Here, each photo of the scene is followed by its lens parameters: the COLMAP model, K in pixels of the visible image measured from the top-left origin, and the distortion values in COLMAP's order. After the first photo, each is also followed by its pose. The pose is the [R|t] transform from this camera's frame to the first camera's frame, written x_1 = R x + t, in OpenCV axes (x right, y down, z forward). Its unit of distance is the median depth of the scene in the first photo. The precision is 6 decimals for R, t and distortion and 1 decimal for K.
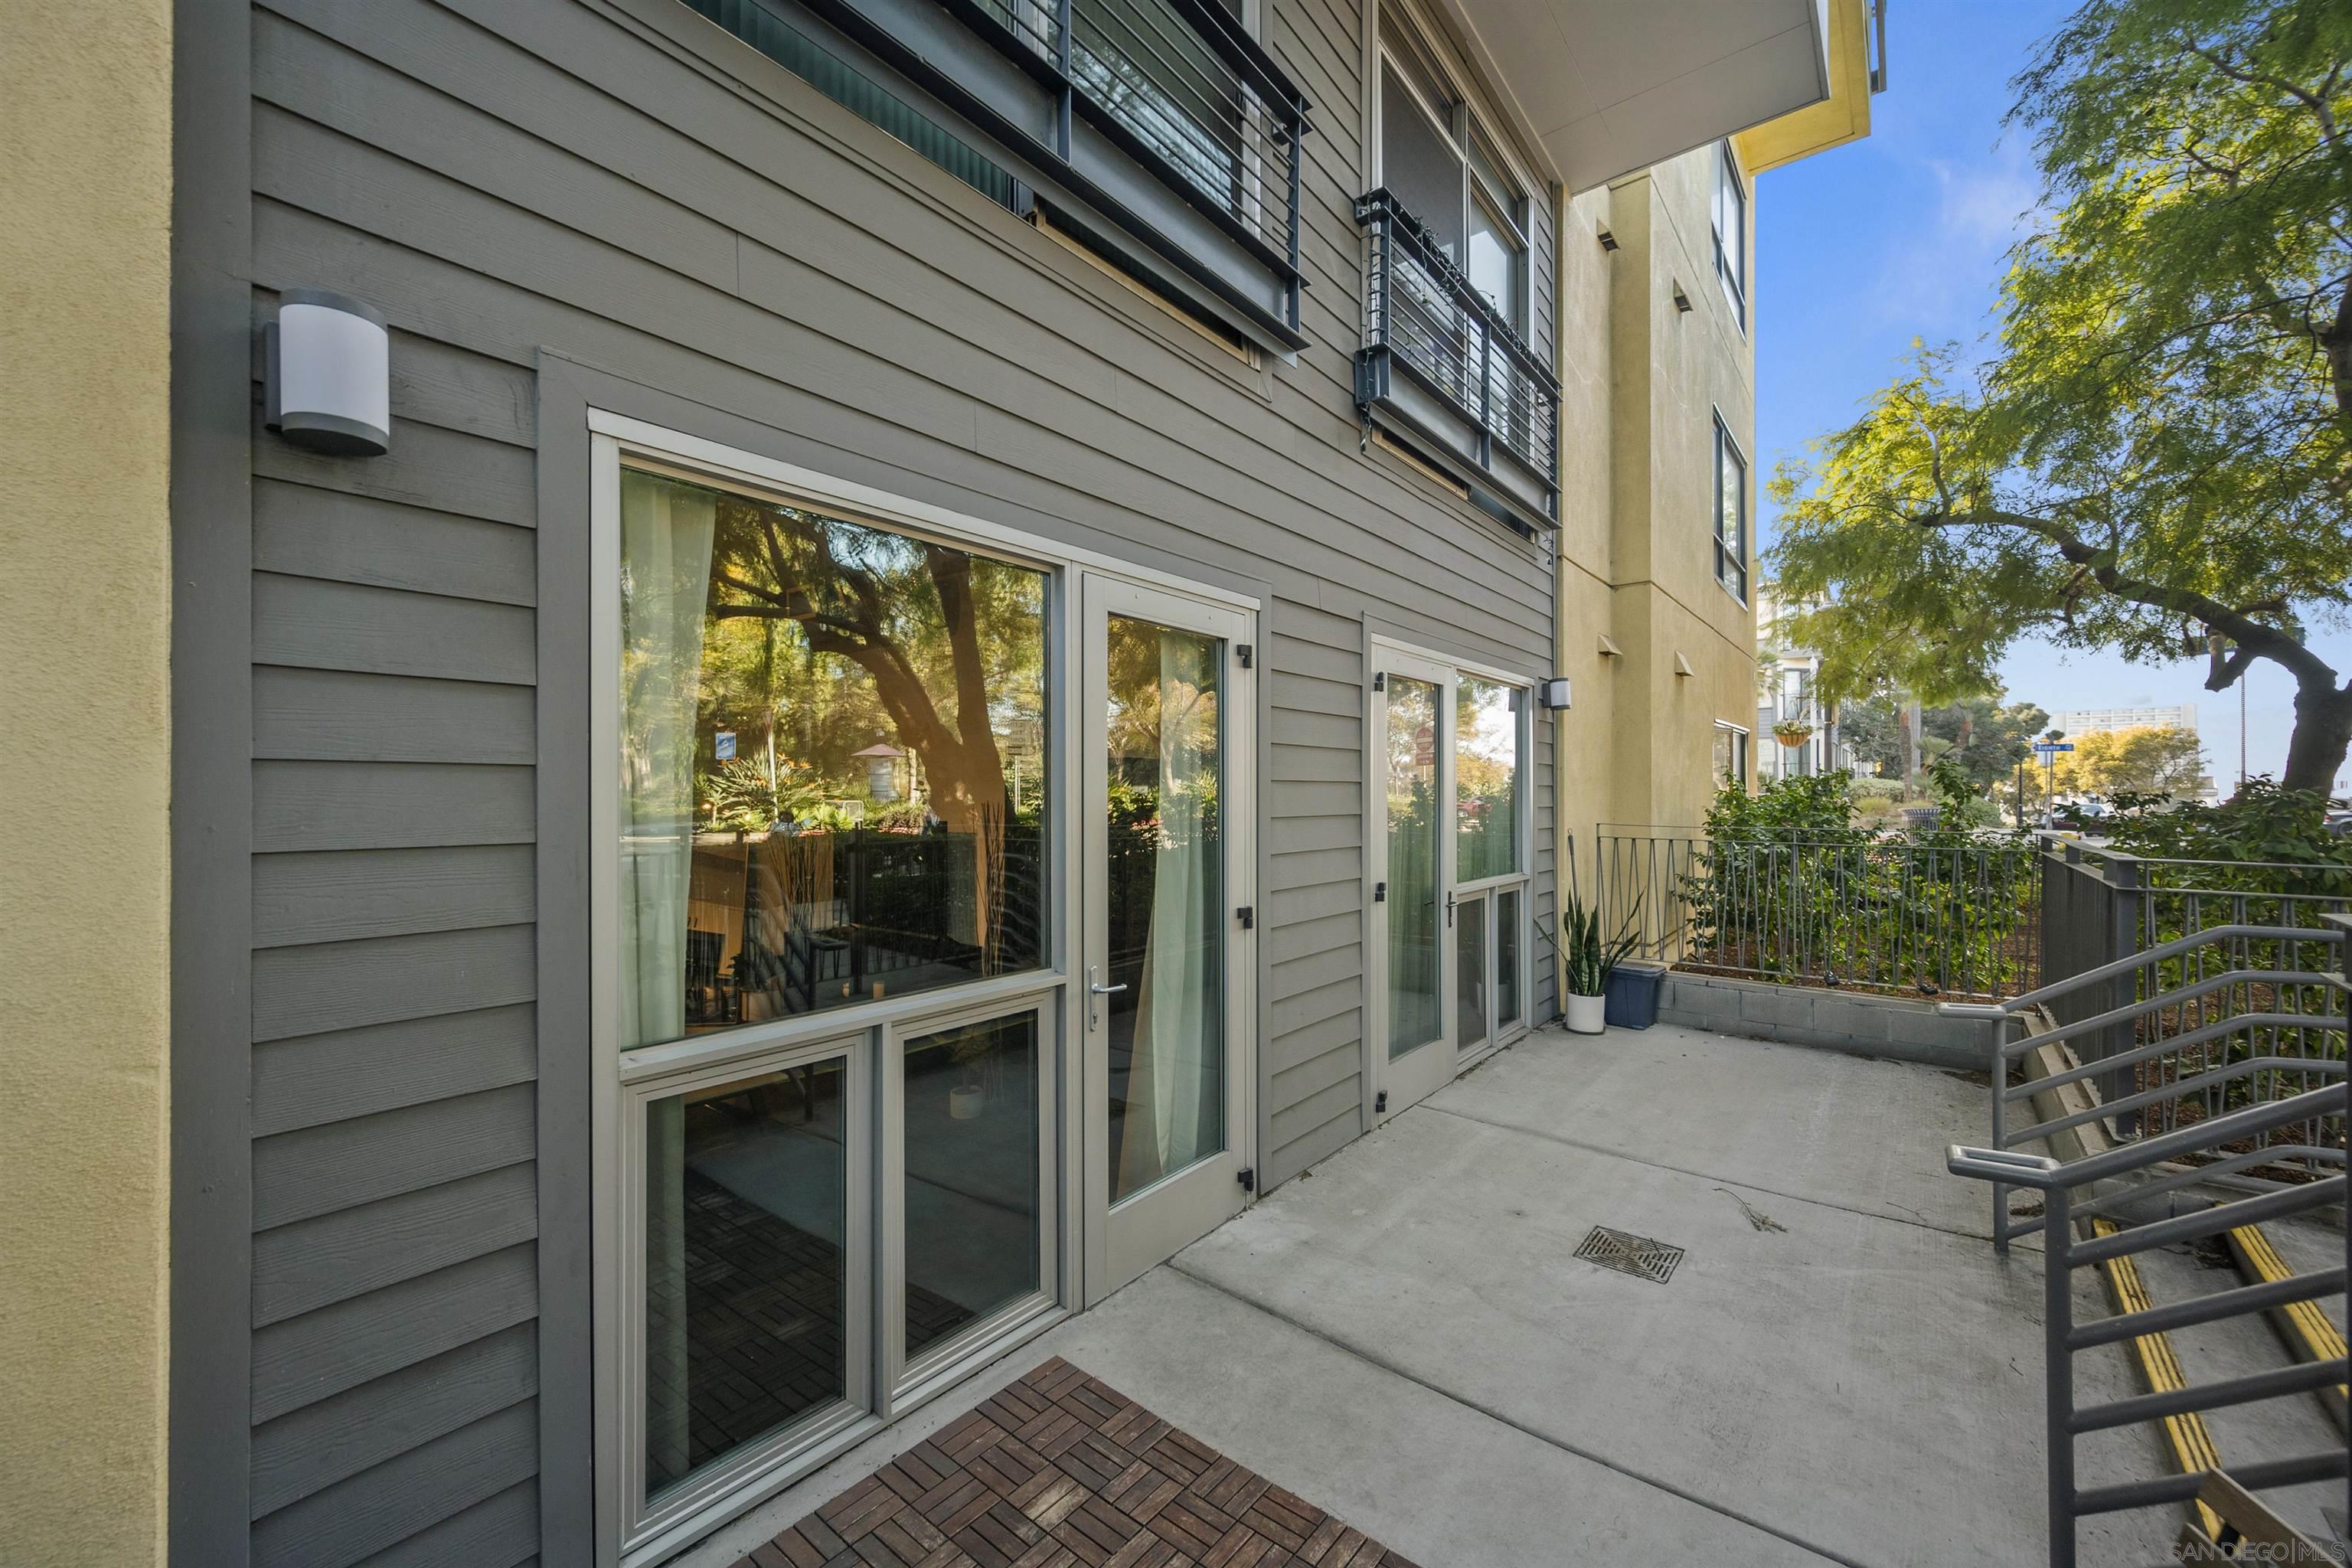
lens RADIAL K [[928.4, 0, 1178.7], [0, 928.4, 793.7], [0, 0, 1]] dist [0.000461, 0.000113]
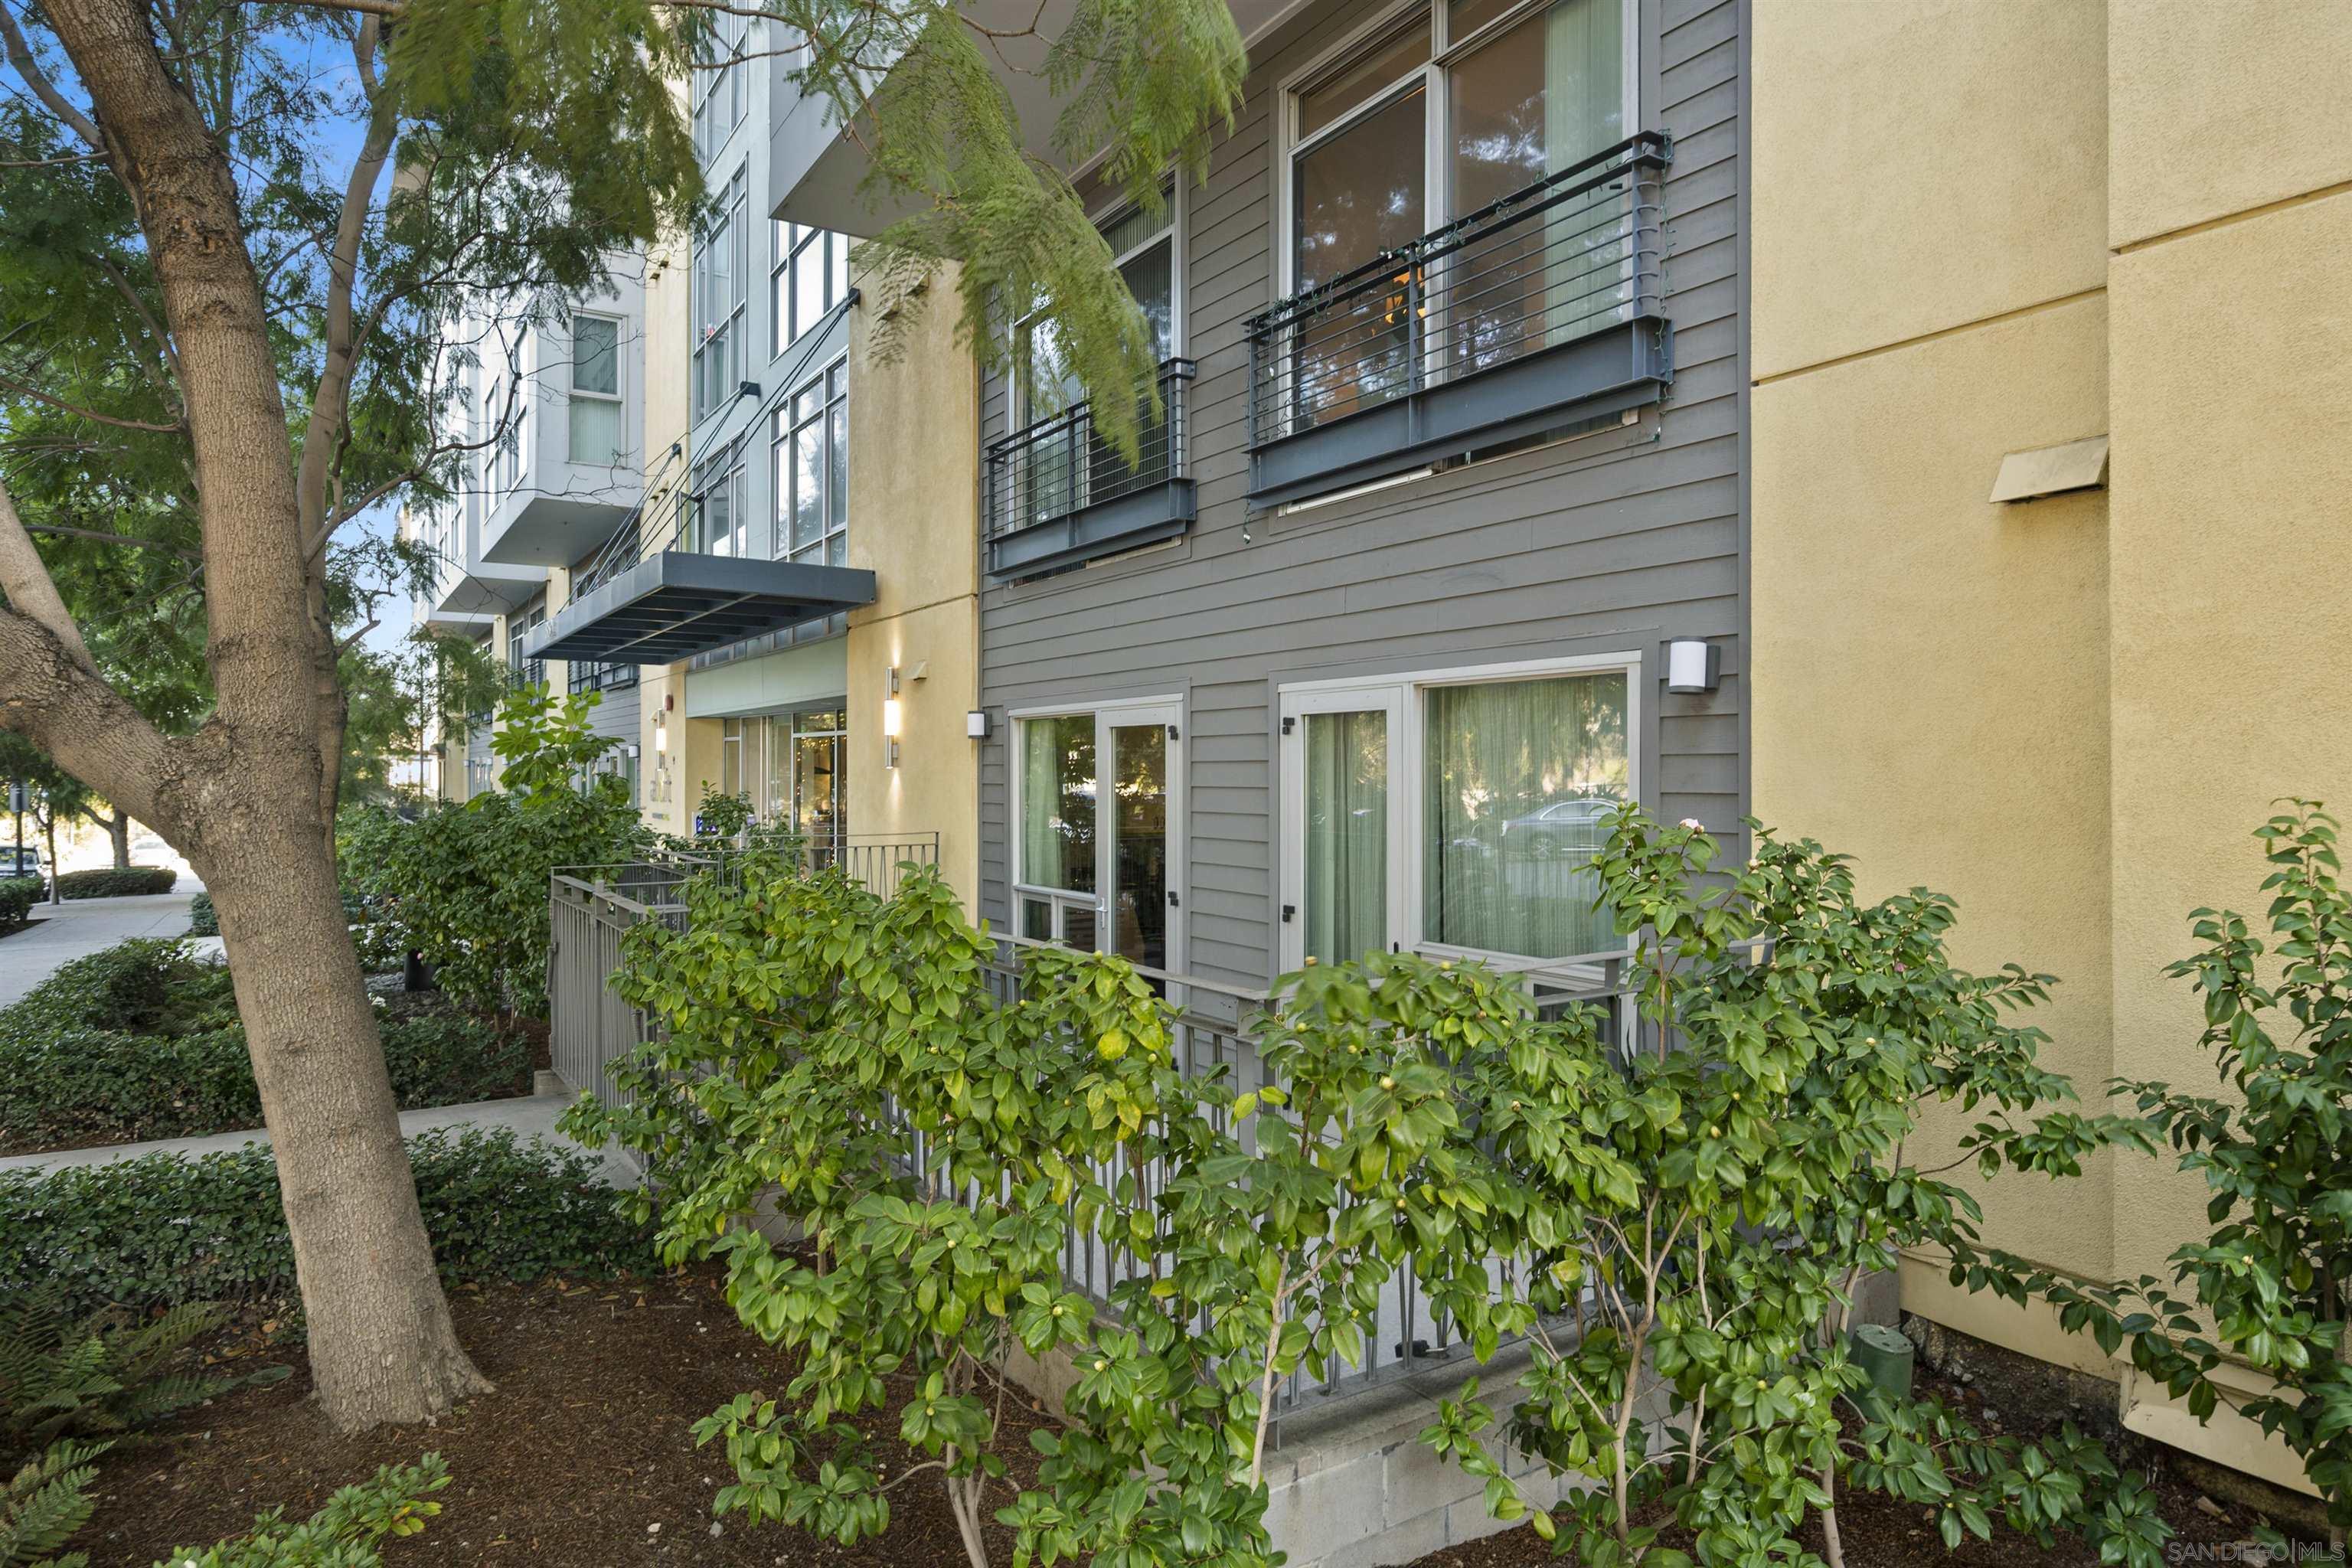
lens RADIAL K [[1354.5, 0, 1177.1], [0, 1354.5, 765.0], [0, 0, 1]] dist [-0.001725, -0.000094]
pose [[-0.308998, -0.005198, -0.951049, 2.269998], [0.000652, 0.999984, -0.005677, -0.080041], [0.951063, -0.002374, -0.308989, 1.724192]]
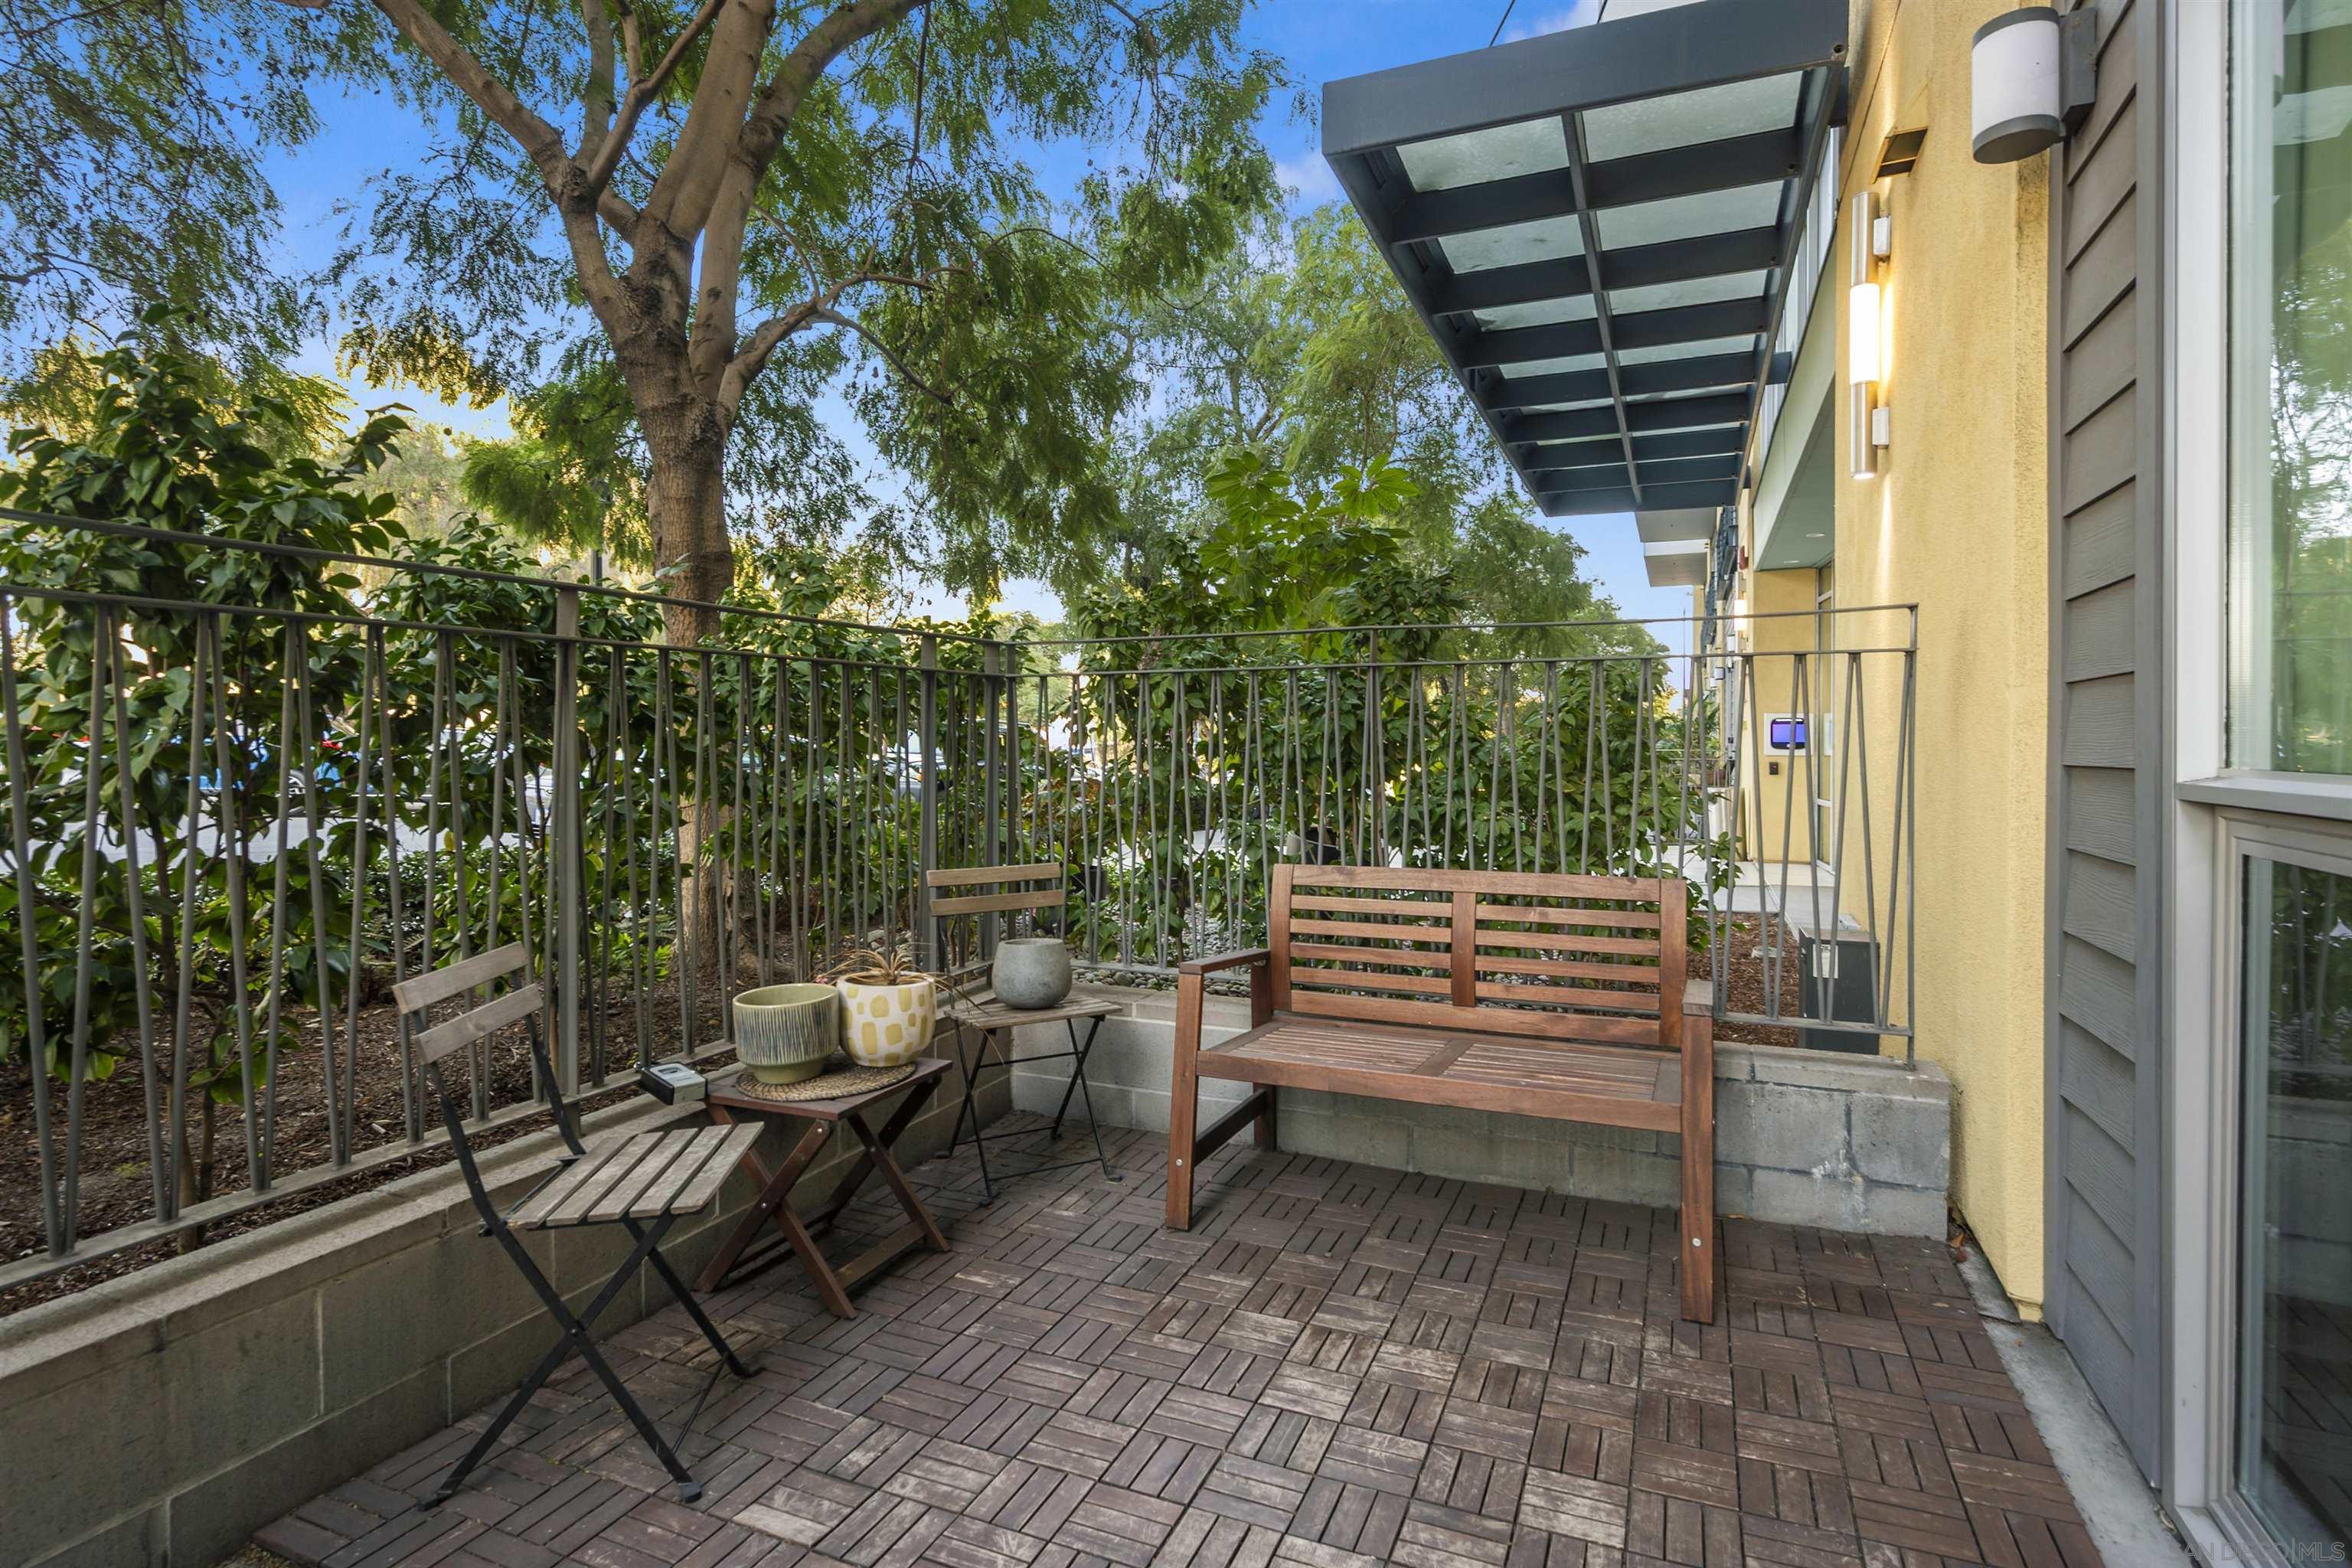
lens RADIAL K [[1198.3, 0, 1165.7], [0, 1198.3, 760.1], [0, 0, 1]] dist [-0.007644, 0.000118]
pose [[-0.963413, 0.008336, -0.267892, 0.190881], [0.004303, 0.999868, 0.015638, 0.138174], [0.267987, 0.013913, -0.963322, 0.865512]]
